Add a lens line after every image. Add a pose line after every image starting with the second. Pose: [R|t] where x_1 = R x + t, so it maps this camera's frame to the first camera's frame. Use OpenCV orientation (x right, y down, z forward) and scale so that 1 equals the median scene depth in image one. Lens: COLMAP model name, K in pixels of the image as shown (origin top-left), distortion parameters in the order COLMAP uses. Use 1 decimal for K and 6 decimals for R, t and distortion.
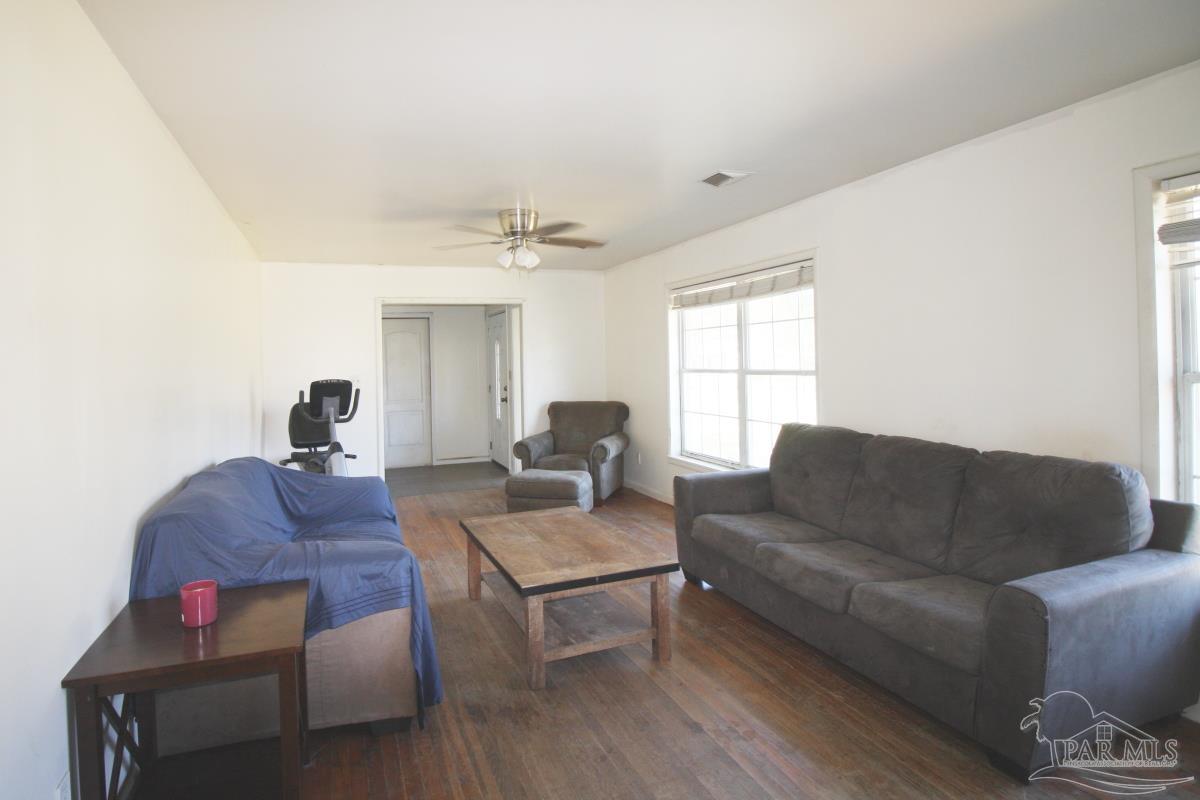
lens RADIAL K [[619.4, 0, 574.4], [0, 619.4, 362.6], [0, 0, 1]] dist [0.002479, -0.018034]
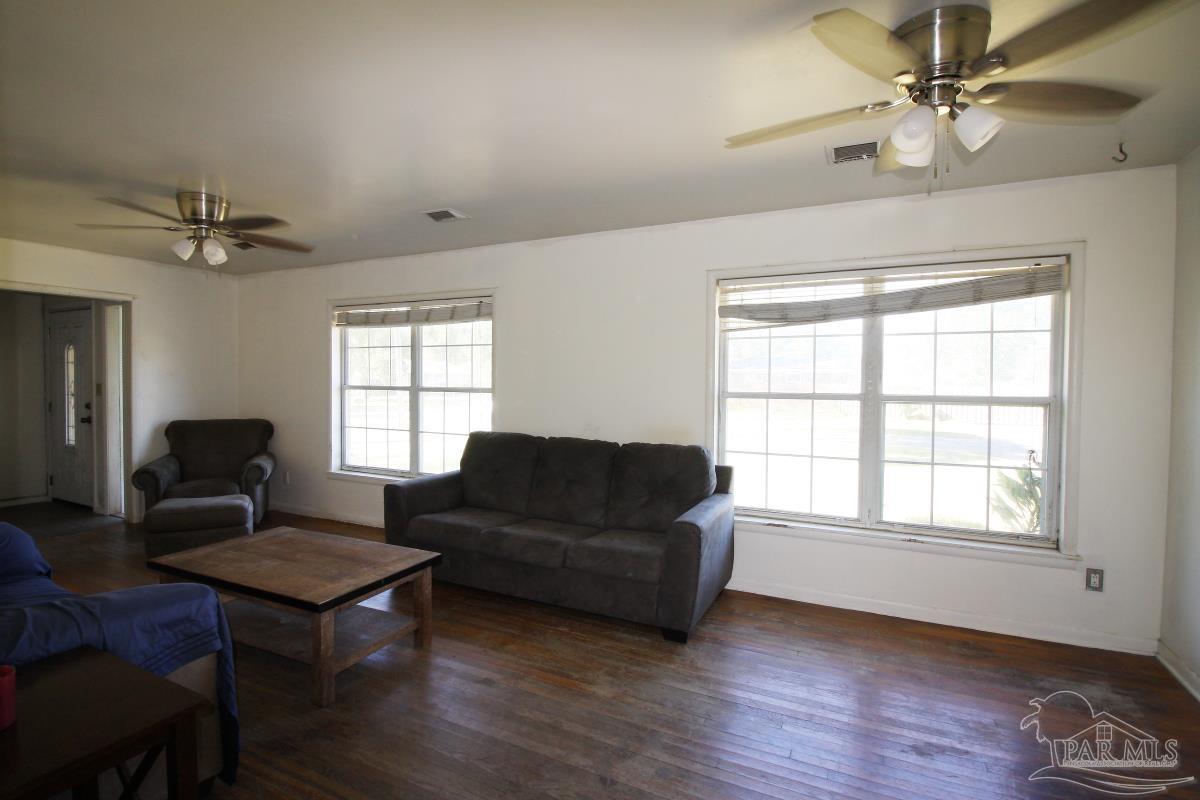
lens RADIAL K [[571.4, 0, 600.0], [0, 571.4, 400.0], [0, 0, 1]] dist [0.000545, -0.014066]
pose [[0.718035, 0.006023, 0.695981, -0.243010], [-0.022837, 0.999628, 0.014910, 0.014079], [-0.695632, -0.026600, 0.717905, 0.042130]]
